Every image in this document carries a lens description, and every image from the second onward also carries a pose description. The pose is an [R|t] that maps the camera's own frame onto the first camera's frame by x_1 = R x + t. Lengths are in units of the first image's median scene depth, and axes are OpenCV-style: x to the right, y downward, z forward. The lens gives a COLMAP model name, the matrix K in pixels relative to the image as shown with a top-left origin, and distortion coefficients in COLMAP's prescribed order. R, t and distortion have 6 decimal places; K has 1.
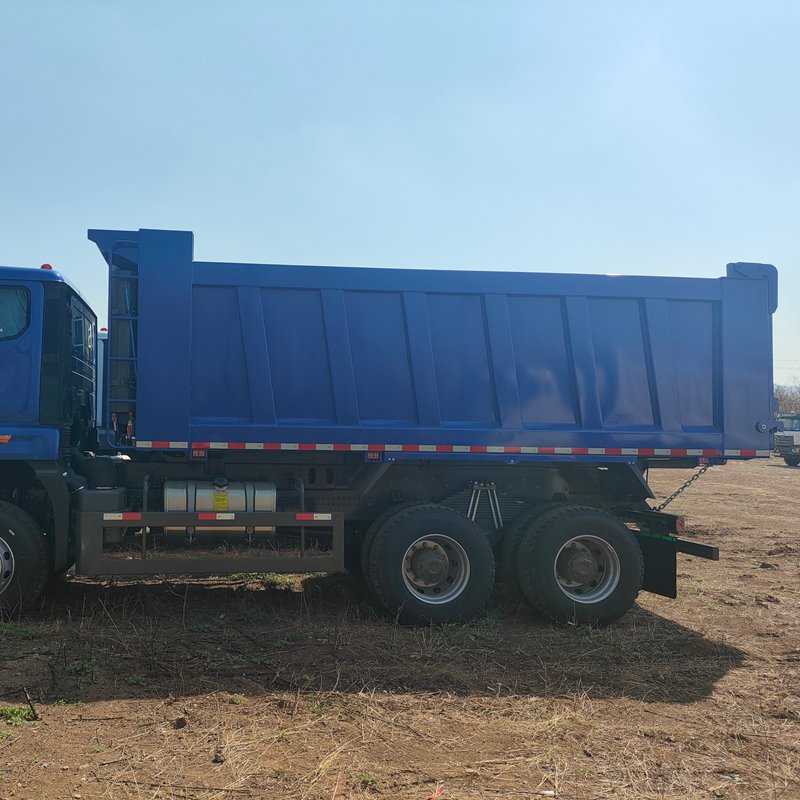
lens RADIAL K [[766.5, 0, 400.0], [0, 766.5, 400.0], [0, 0, 1]] dist [0.051950, 0.003497]
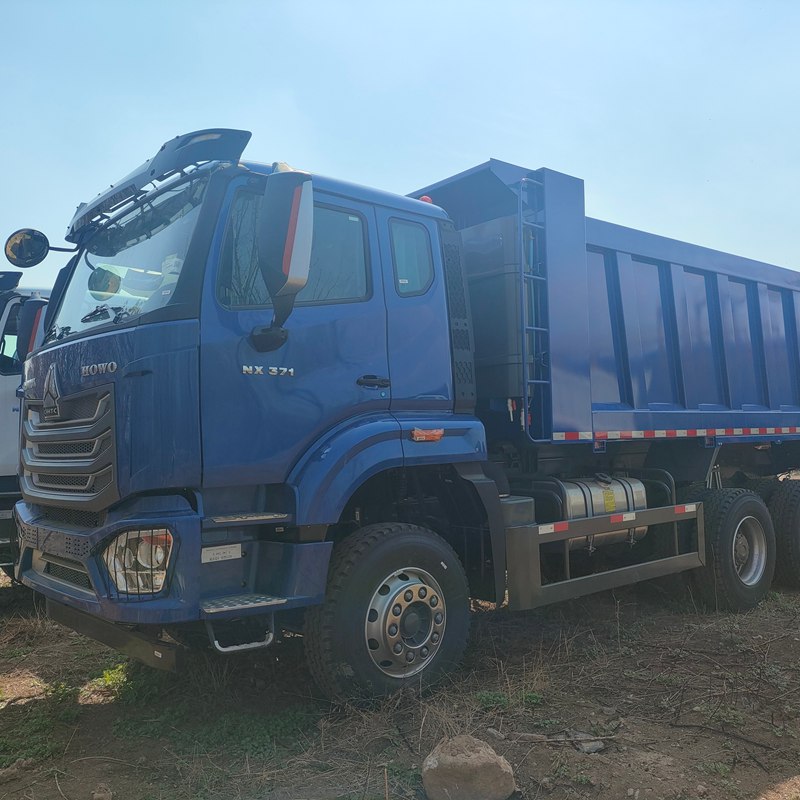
lens RADIAL K [[766.5, 0, 400.0], [0, 766.5, 400.0], [0, 0, 1]] dist [0.051950, 0.003497]
pose [[0.824199, -0.010516, 0.566203, -0.910405], [0.022430, 0.999649, -0.014085, 0.027260], [-0.565856, 0.024309, 0.824146, 0.428491]]
